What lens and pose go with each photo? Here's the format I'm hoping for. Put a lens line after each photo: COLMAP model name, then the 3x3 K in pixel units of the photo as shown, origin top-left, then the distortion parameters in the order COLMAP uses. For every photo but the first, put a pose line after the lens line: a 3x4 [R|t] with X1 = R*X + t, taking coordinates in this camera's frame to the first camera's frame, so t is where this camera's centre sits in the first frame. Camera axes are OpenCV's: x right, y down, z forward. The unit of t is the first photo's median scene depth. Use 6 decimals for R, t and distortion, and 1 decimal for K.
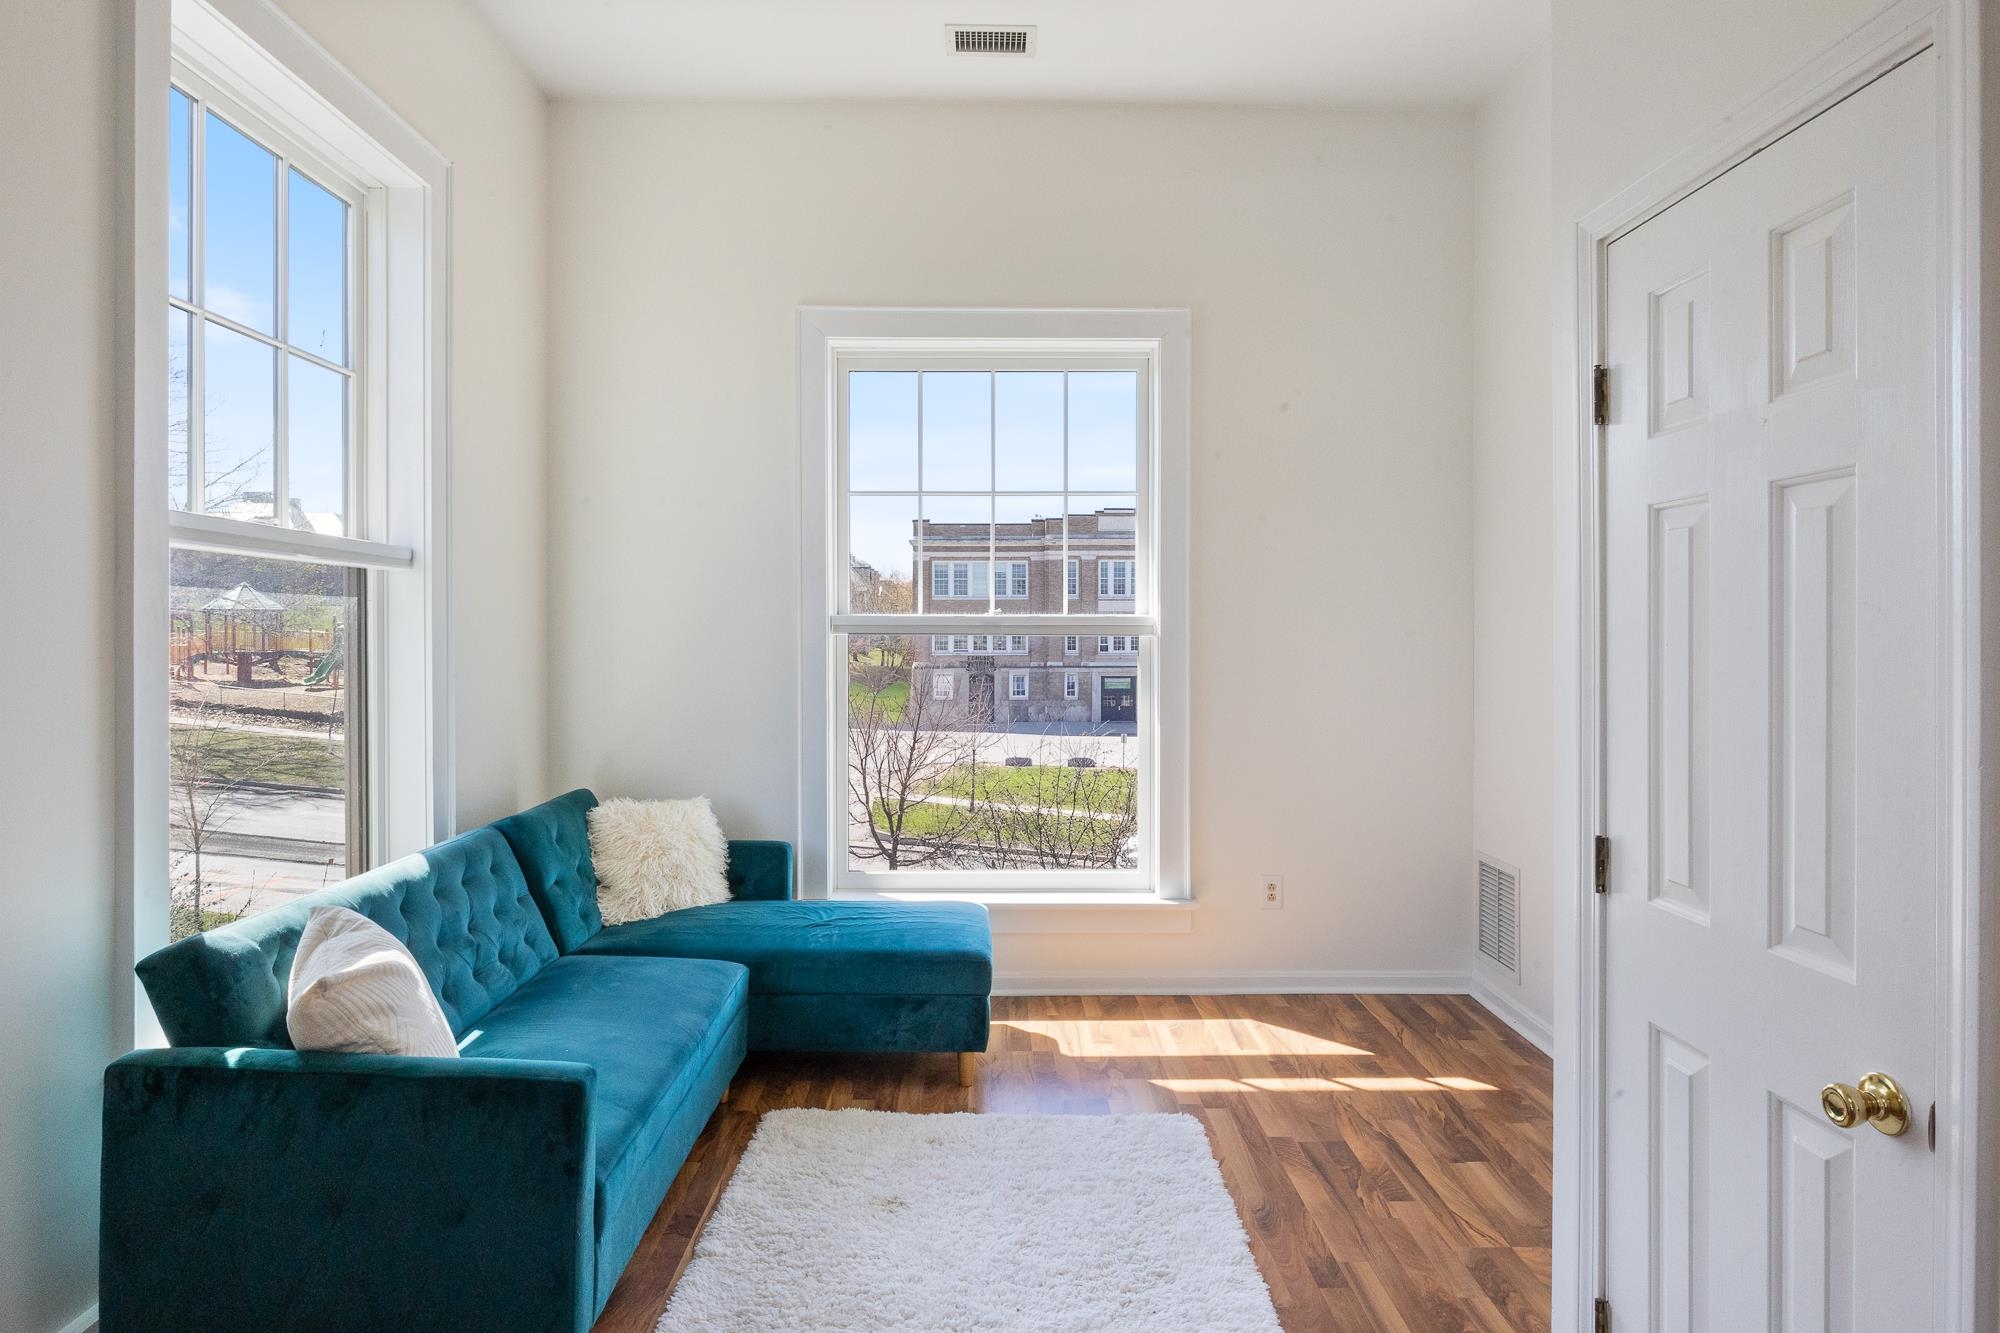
lens RADIAL K [[1107.5, 0, 991.5], [0, 1107.5, 645.8], [0, 0, 1]] dist [-0.008603, -0.001391]
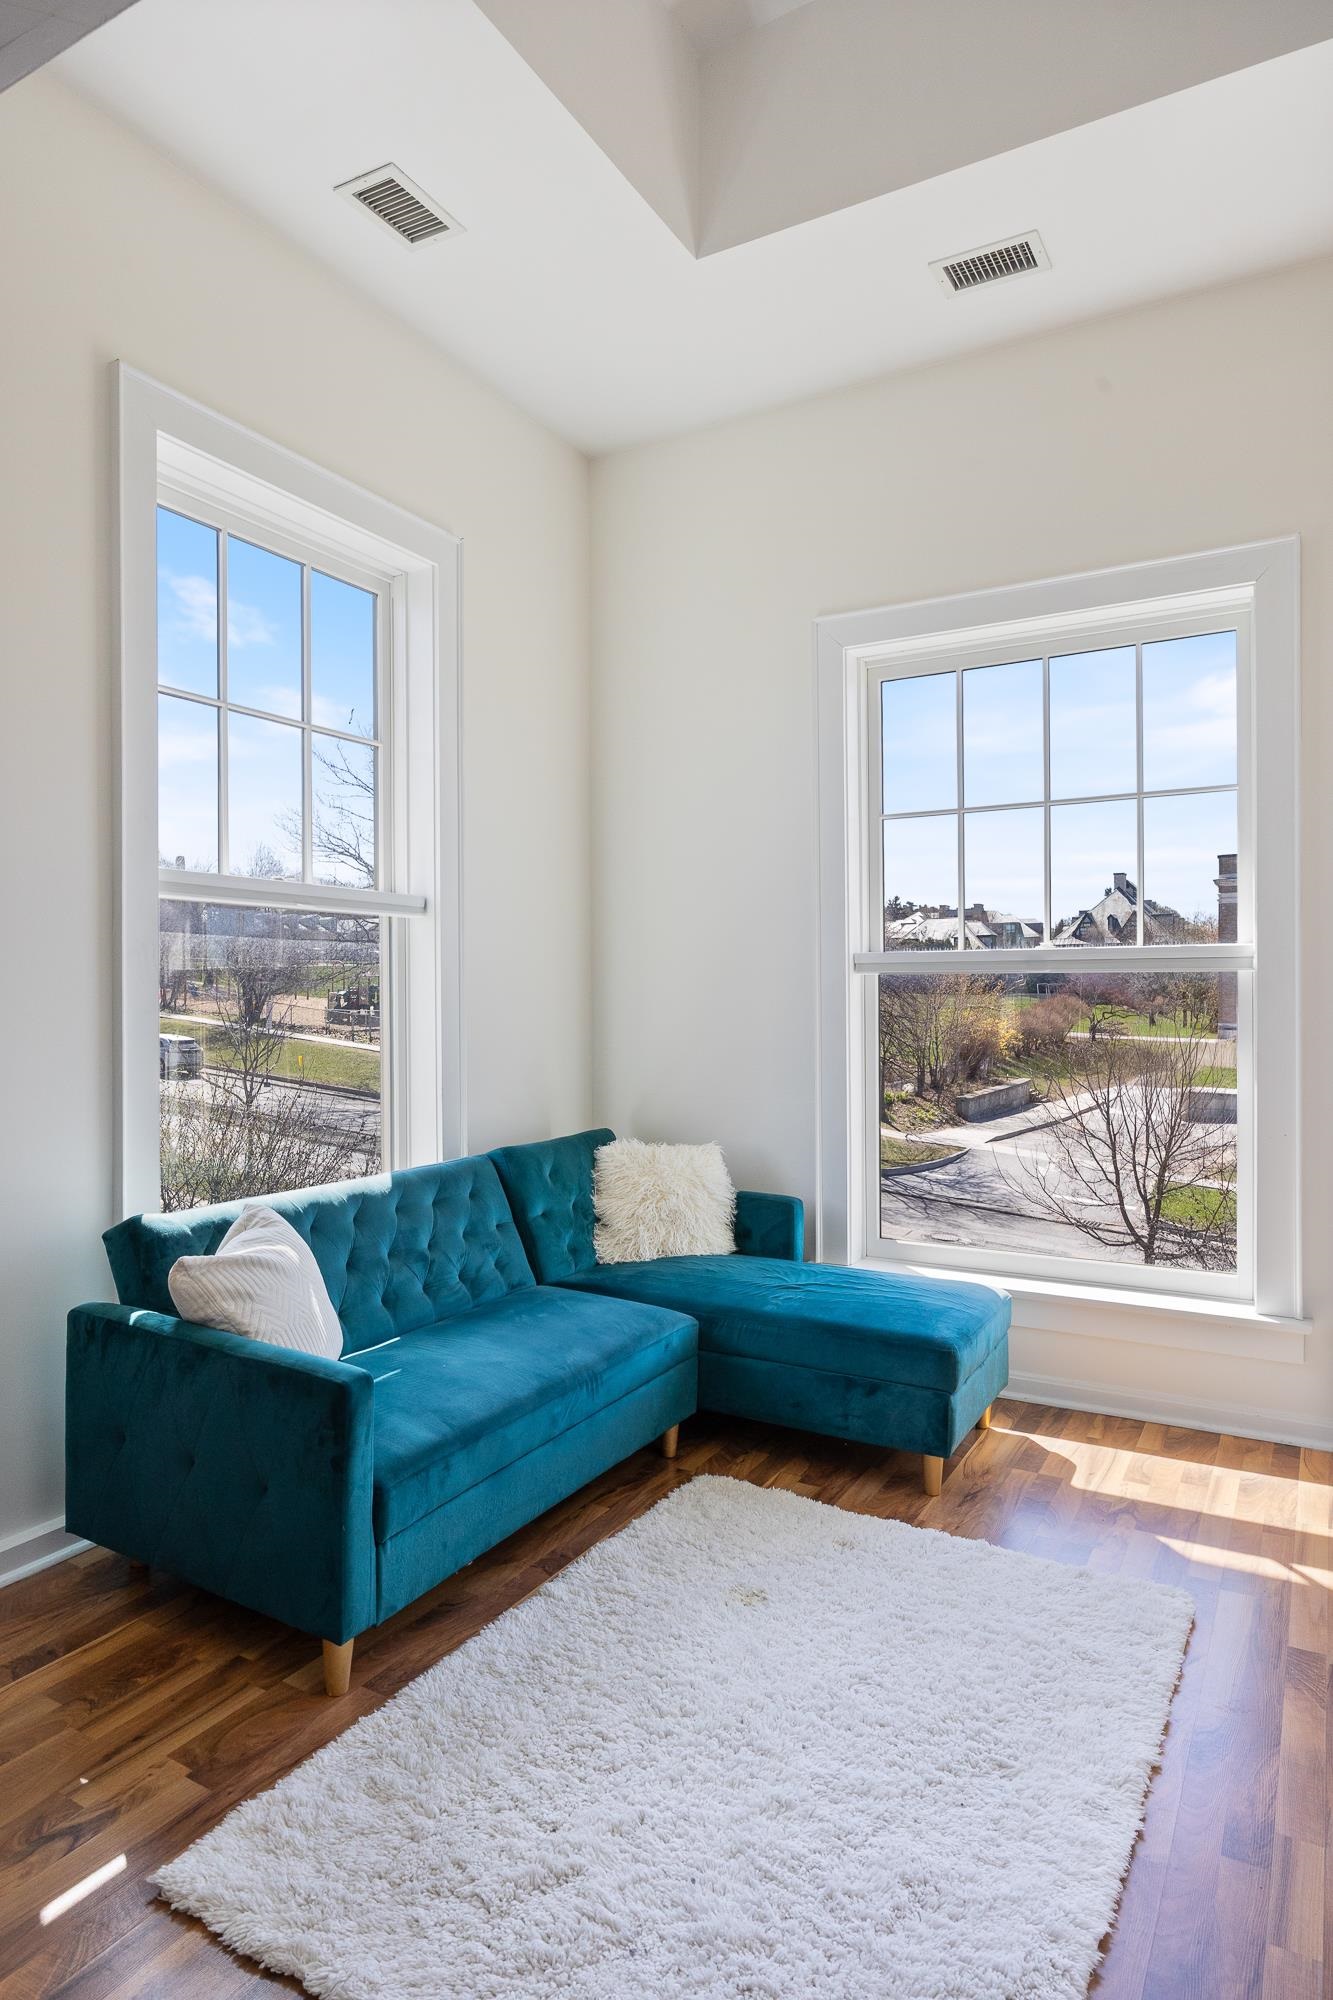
lens RADIAL K [[1181.2, 0, 650.2], [0, 1181.2, 1001.7], [0, 0, 1]] dist [-0.012294, 0.002857]
pose [[0.857845, -0.001550, -0.513905, 0.252111], [-0.000115, 0.999995, -0.003208, 0.018572], [0.513908, 0.002811, 0.857841, 0.101927]]
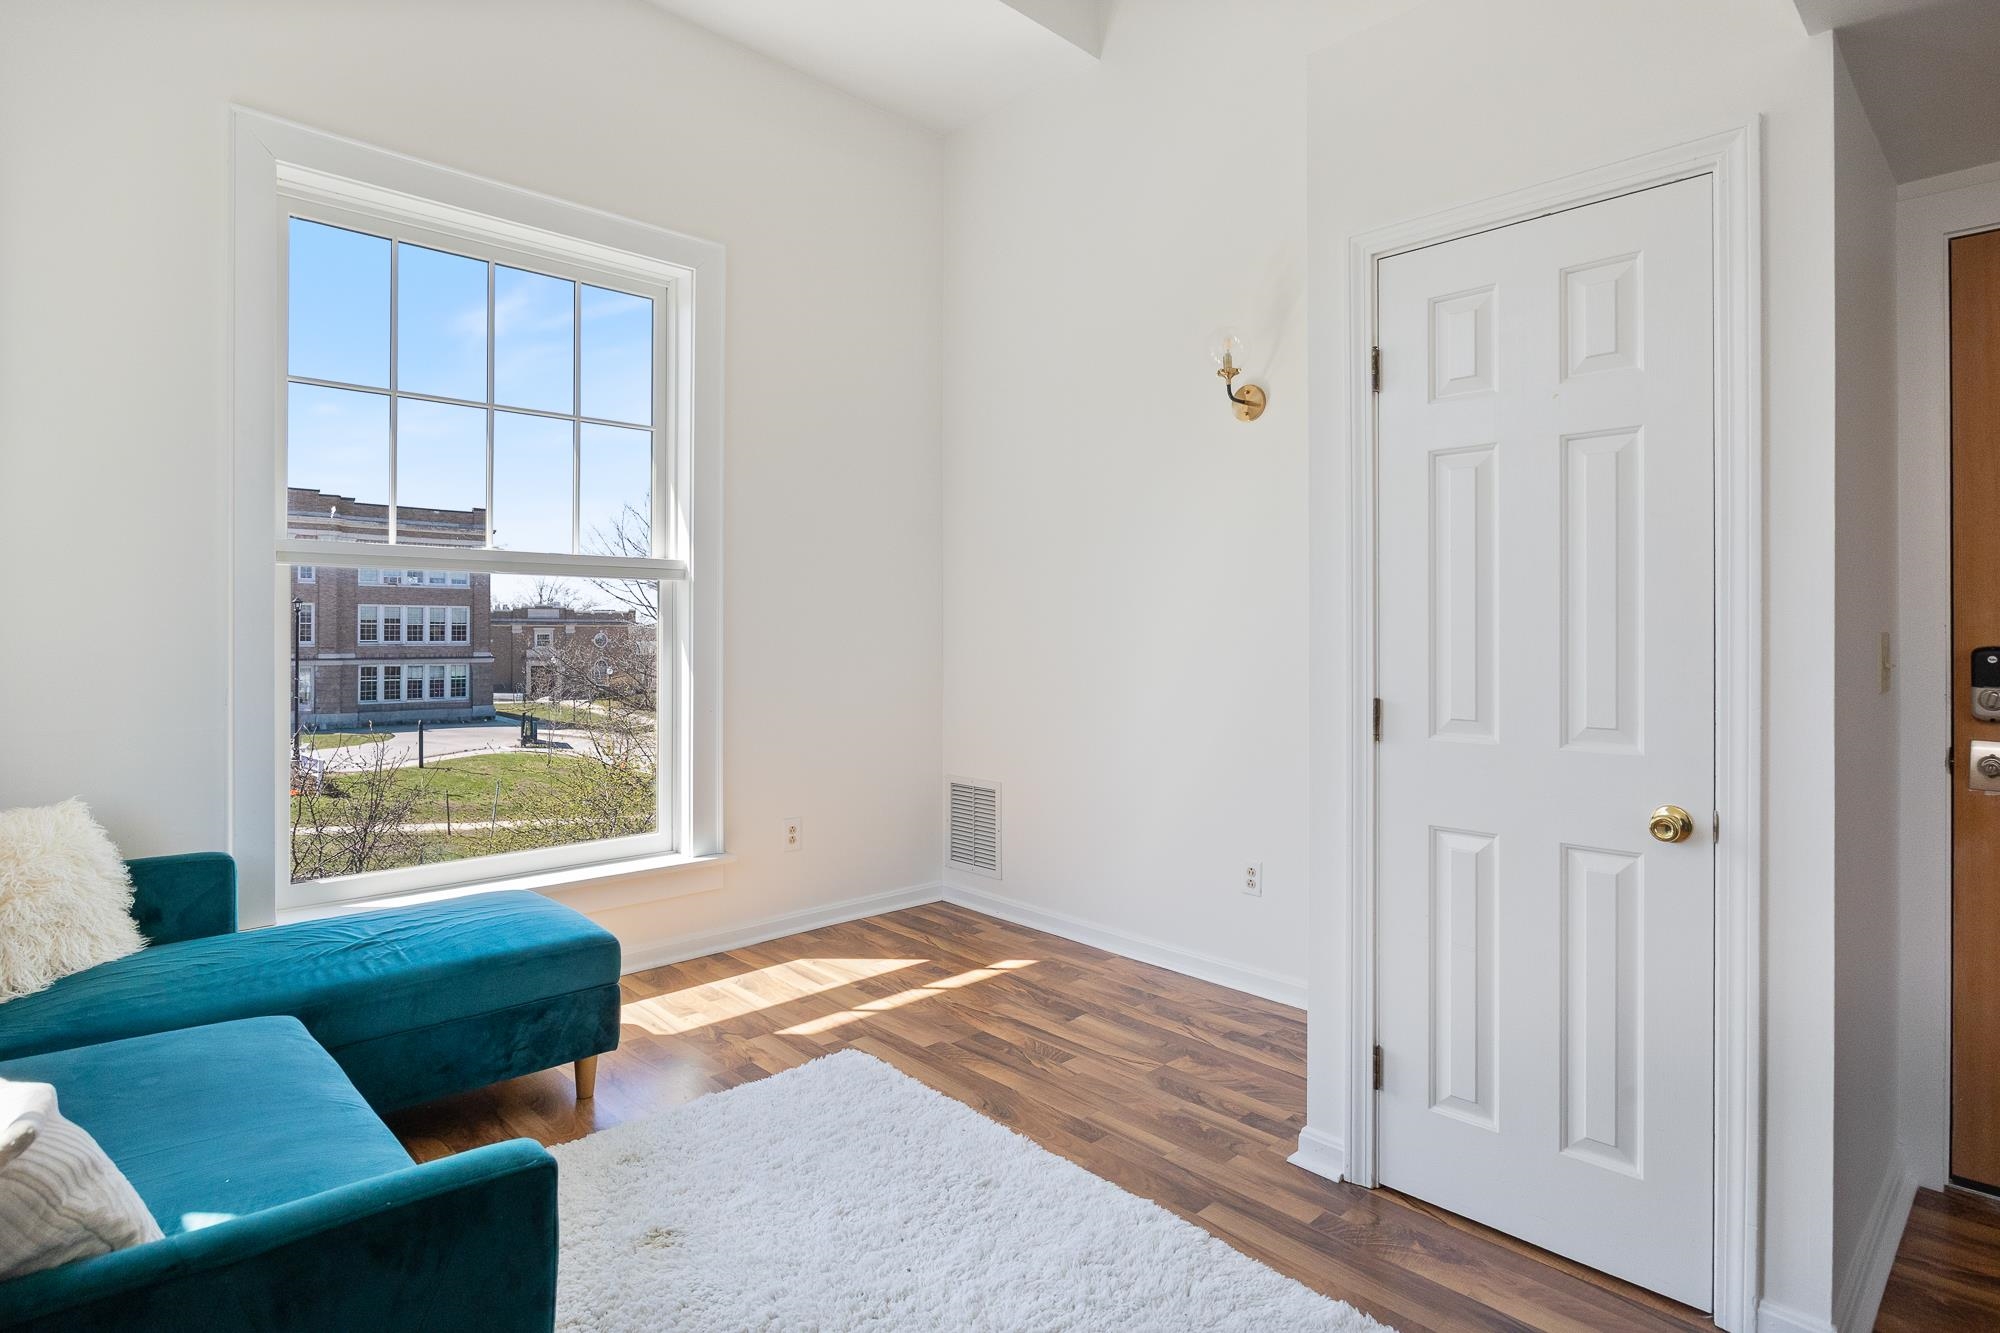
lens RADIAL K [[1037.4, 0, 1001.1], [0, 1037.4, 629.8], [0, 0, 1]] dist [-0.013401, 0.001570]
pose [[0.720427, 0.002026, 0.693527, -0.330231], [0.004744, 0.999958, -0.007849, 0.049775], [-0.693514, 0.008945, 0.720388, 0.209006]]
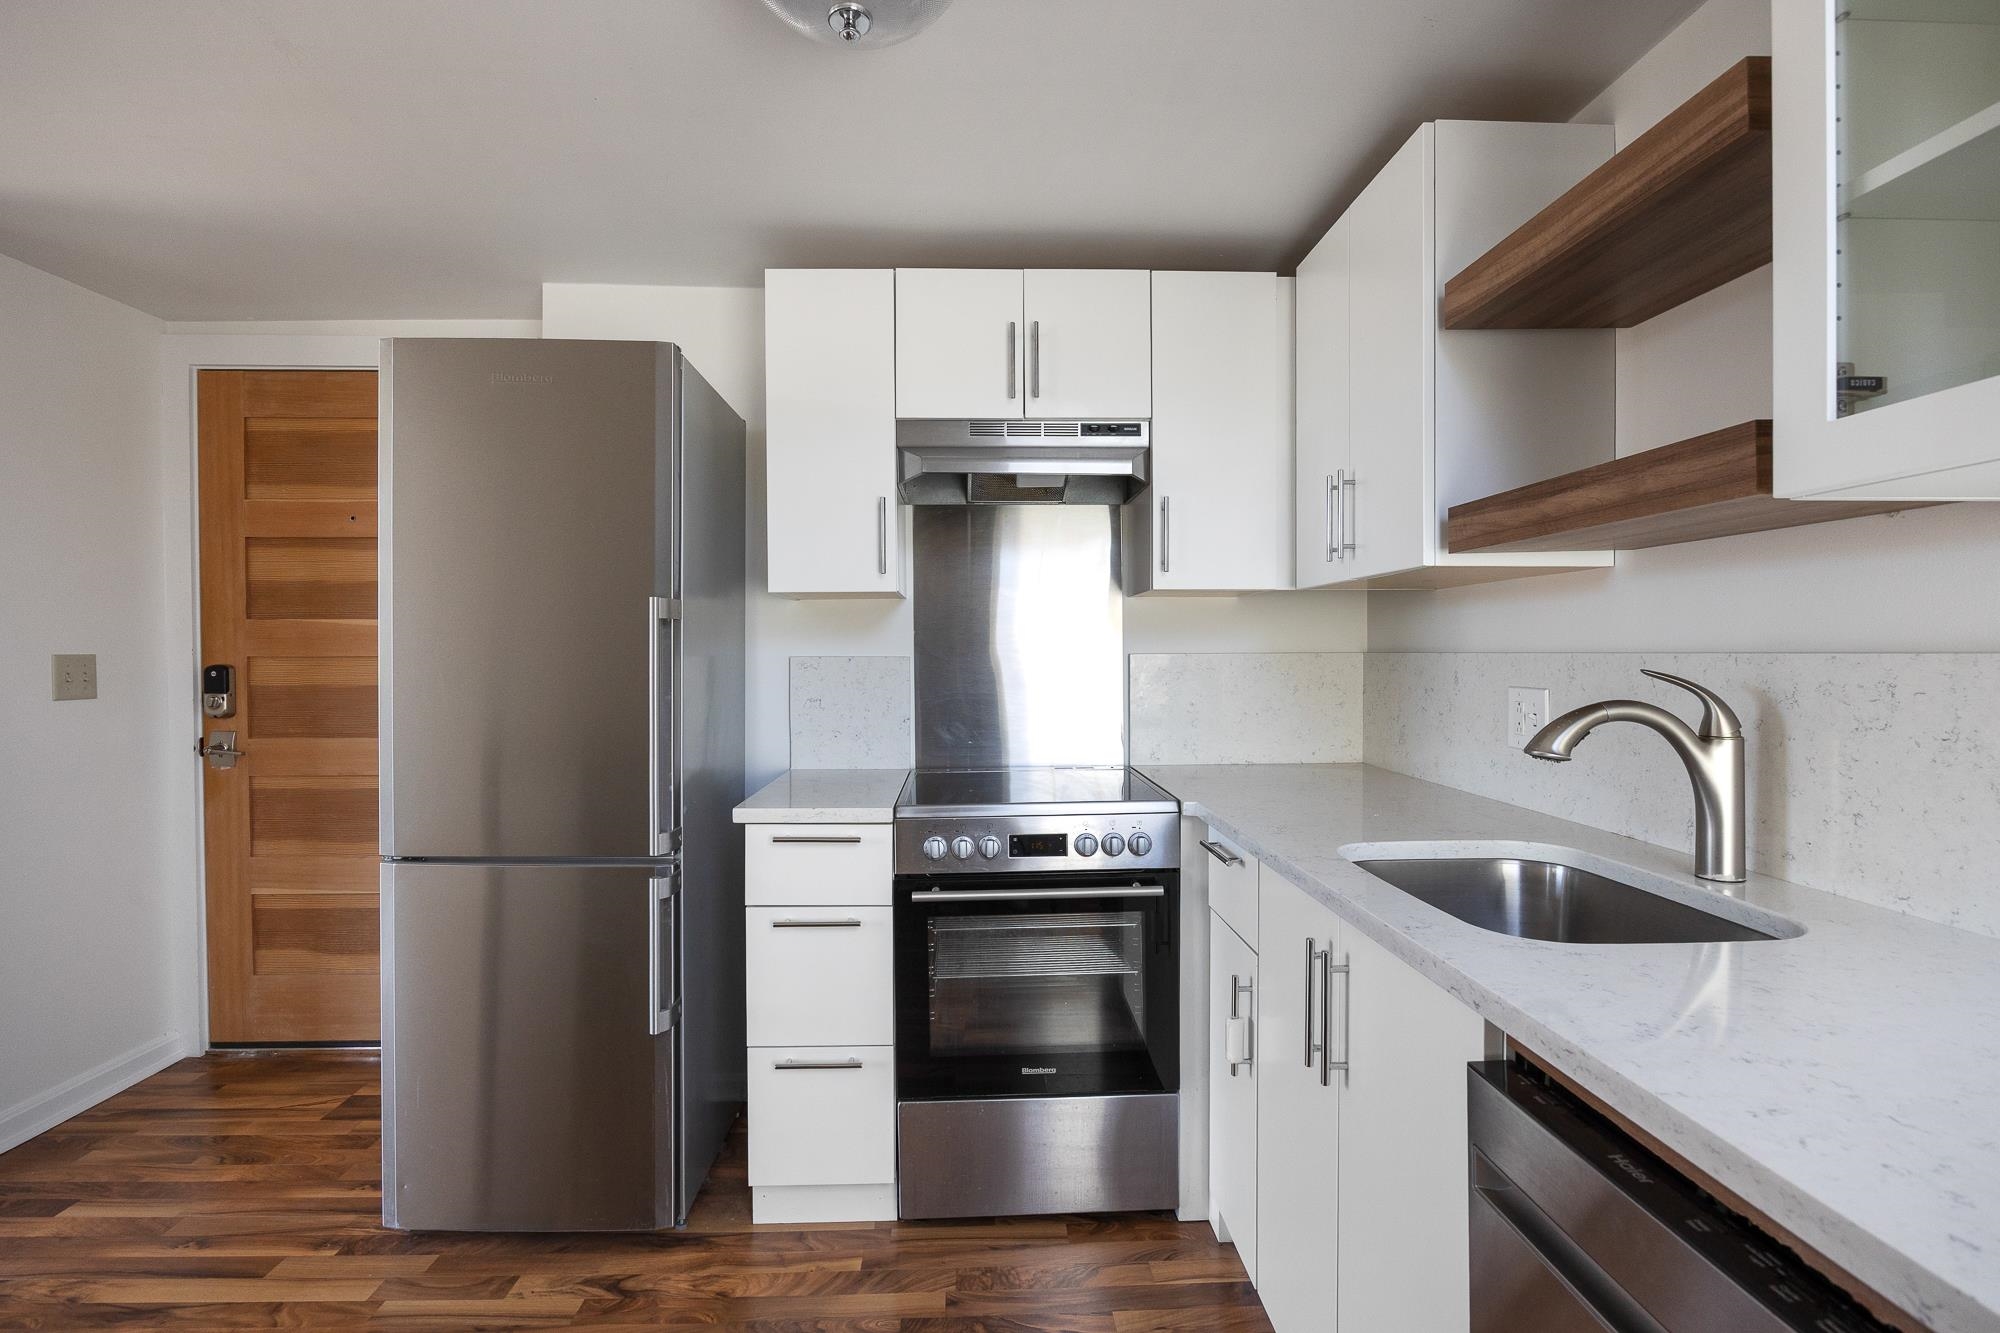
lens RADIAL K [[926.4, 0, 999.3], [0, 926.4, 671.0], [0, 0, 1]] dist [-0.014879, 0.000717]
pose [[-0.031411, -0.014350, 0.999404, -0.274216], [0.004765, 0.999883, 0.014507, 0.055204], [-0.999495, 0.005218, -0.031339, -0.397334]]
